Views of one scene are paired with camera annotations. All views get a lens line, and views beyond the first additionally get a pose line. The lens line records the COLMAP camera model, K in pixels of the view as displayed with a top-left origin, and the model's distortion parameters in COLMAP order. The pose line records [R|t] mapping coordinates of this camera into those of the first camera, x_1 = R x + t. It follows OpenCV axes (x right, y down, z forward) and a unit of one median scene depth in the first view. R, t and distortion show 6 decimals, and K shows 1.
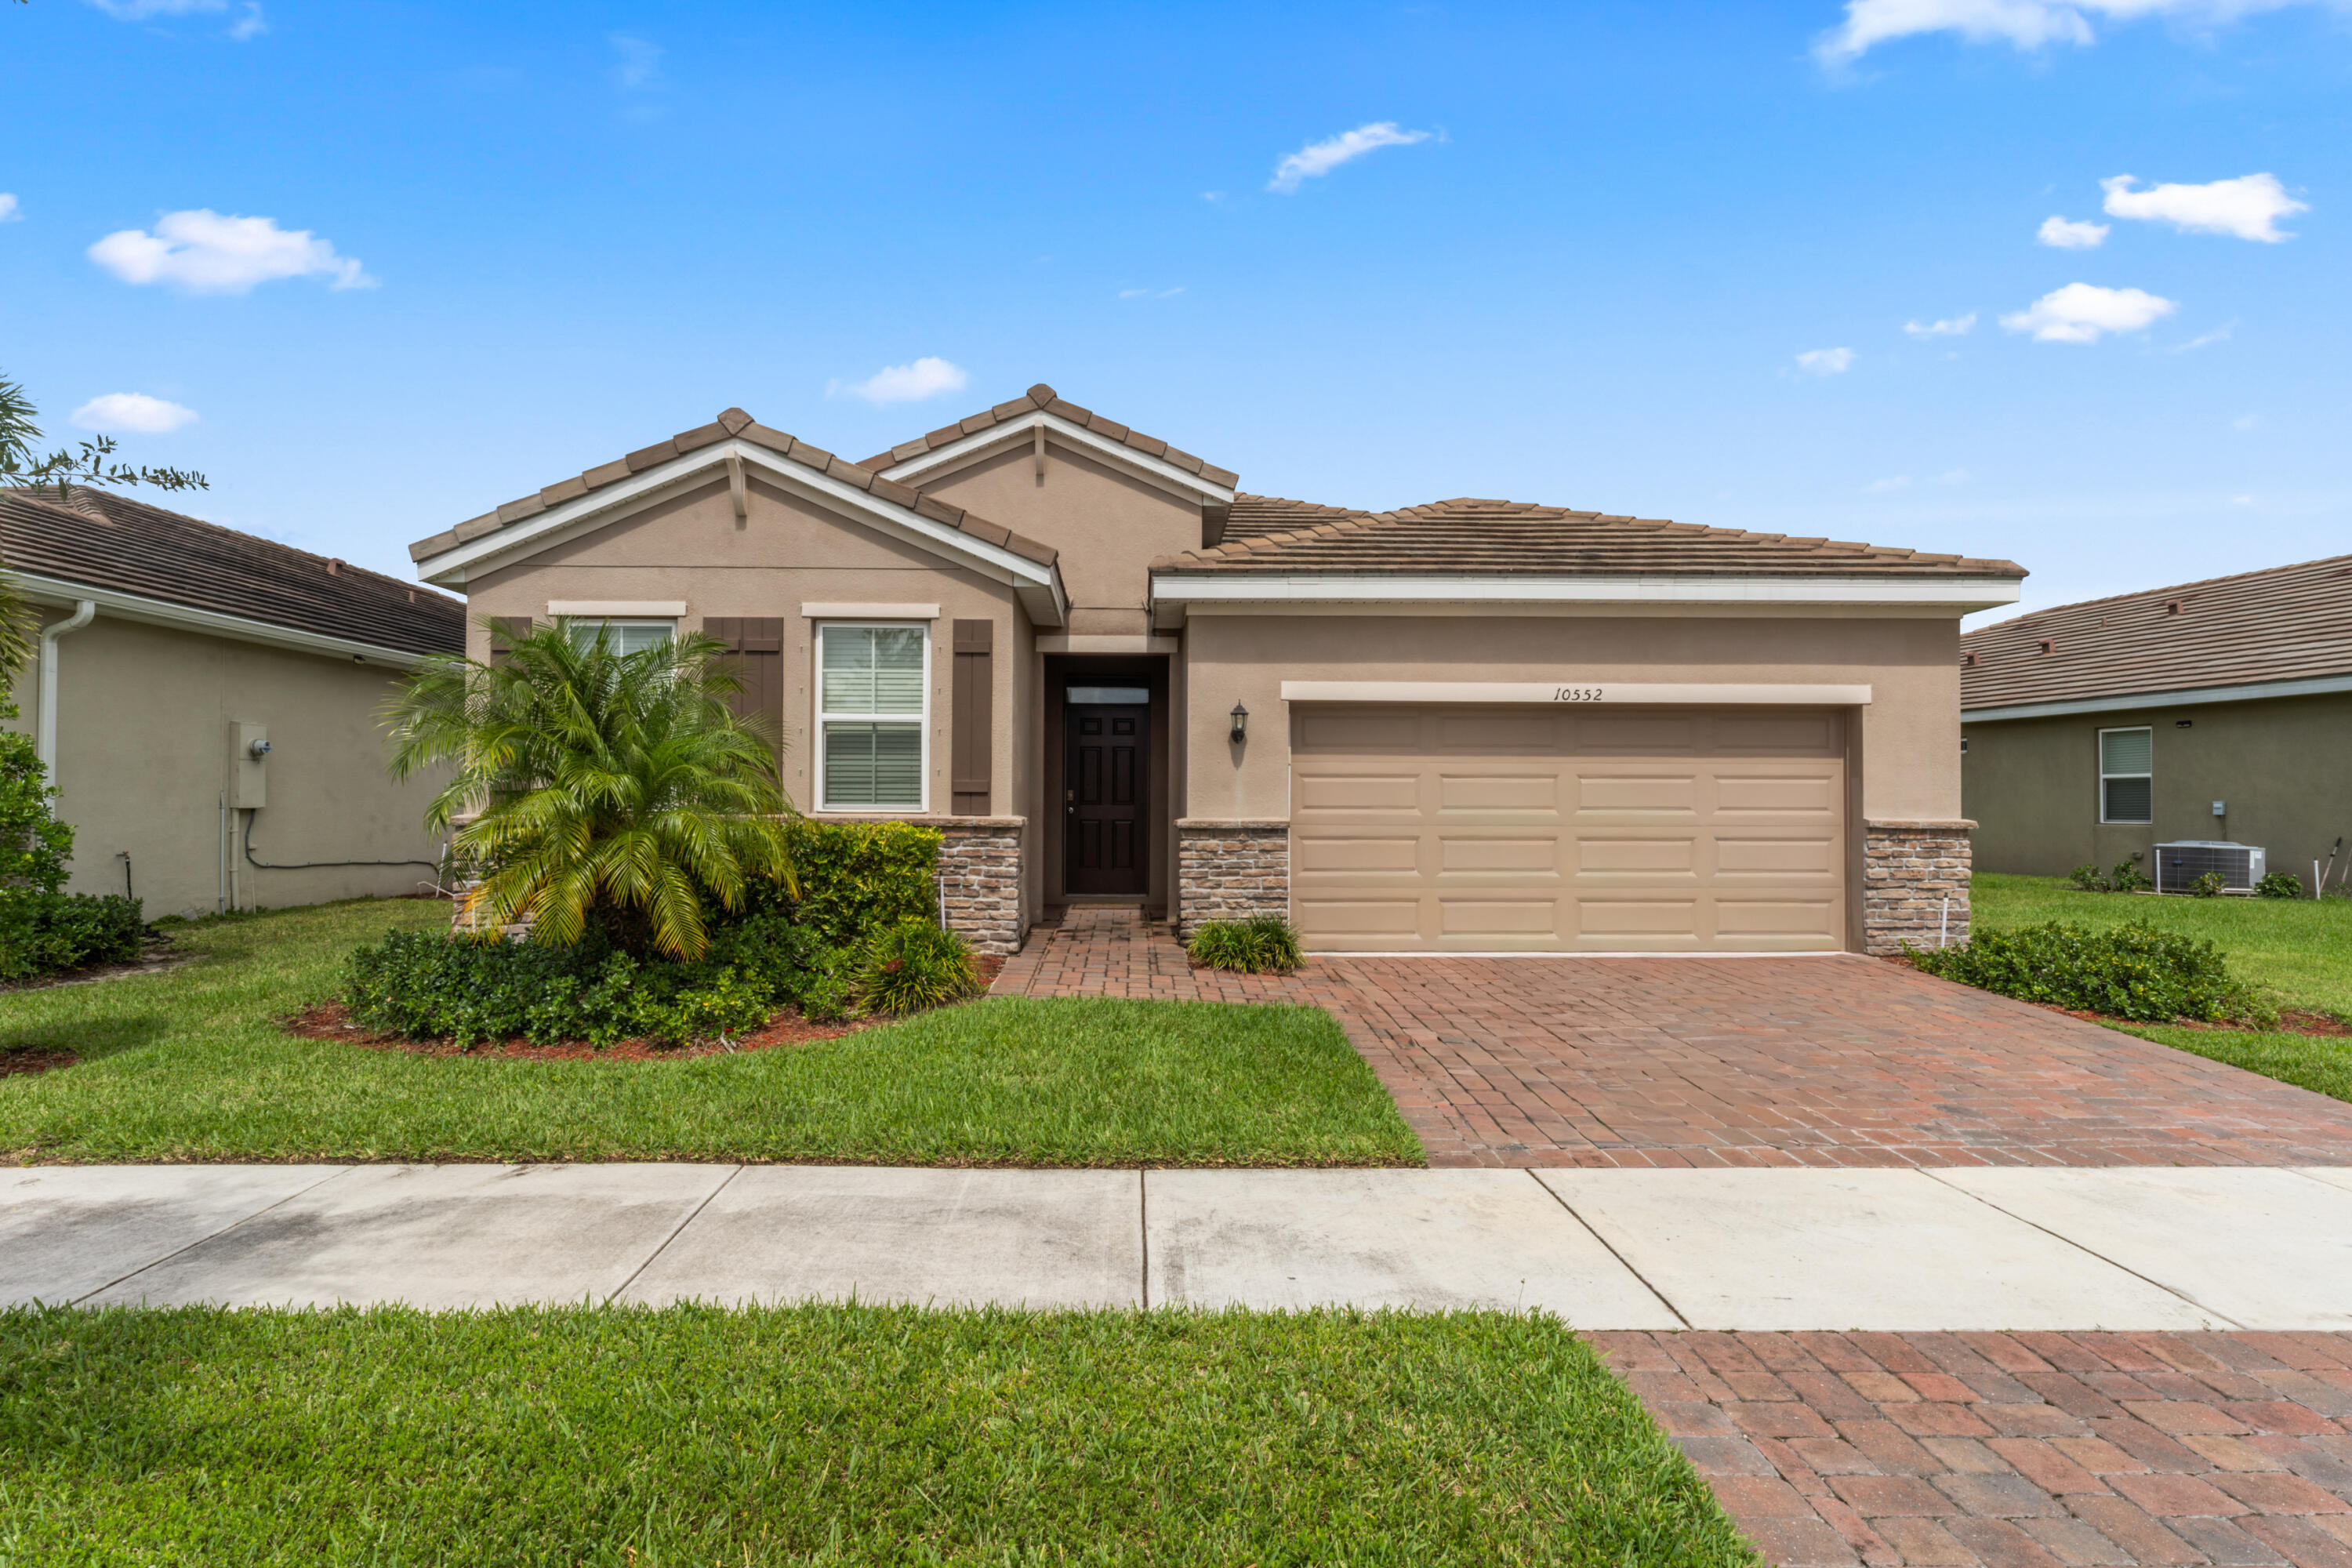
lens RADIAL K [[1194.7, 0, 1167.1], [0, 1194.7, 779.8], [0, 0, 1]] dist [-0.003133, -0.000686]
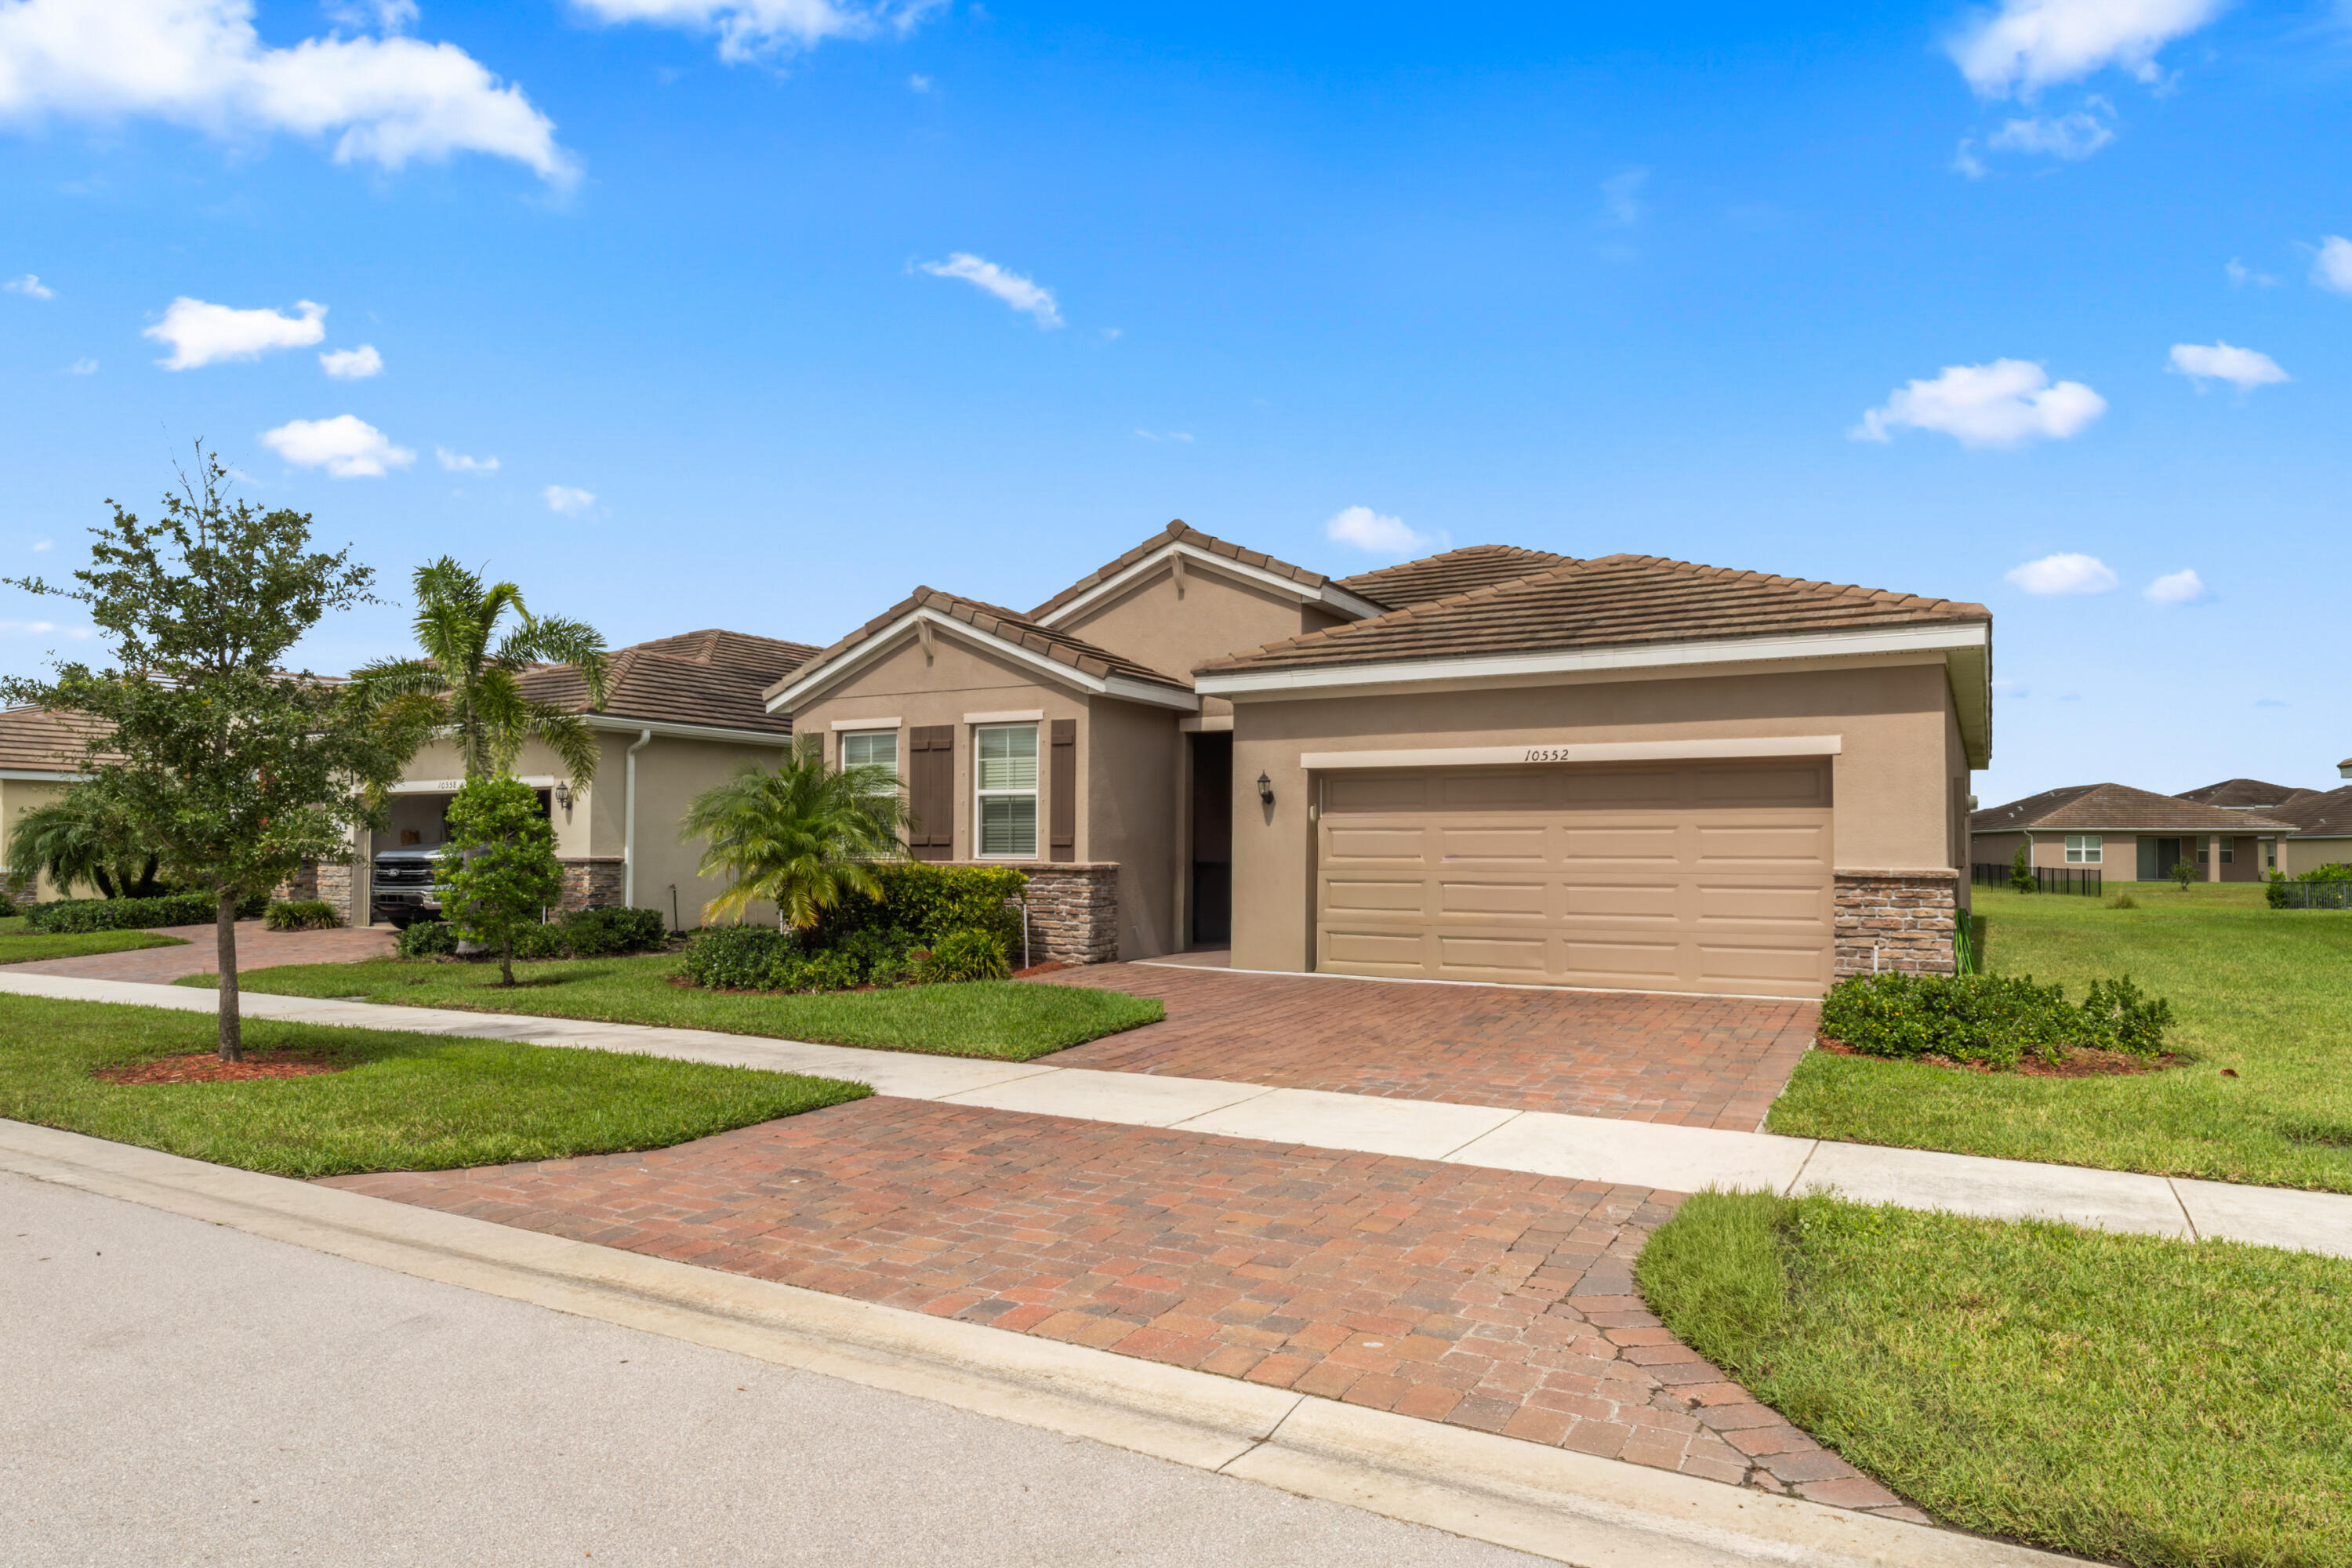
lens RADIAL K [[1419.0, 0, 1167.7], [0, 1419.0, 791.2], [0, 0, 1]] dist [-0.005985, -0.000784]
pose [[0.864110, -0.022394, -0.502804, 0.765151], [0.011165, 0.999617, -0.025333, -0.008744], [0.503179, 0.016277, 0.864029, -0.356409]]
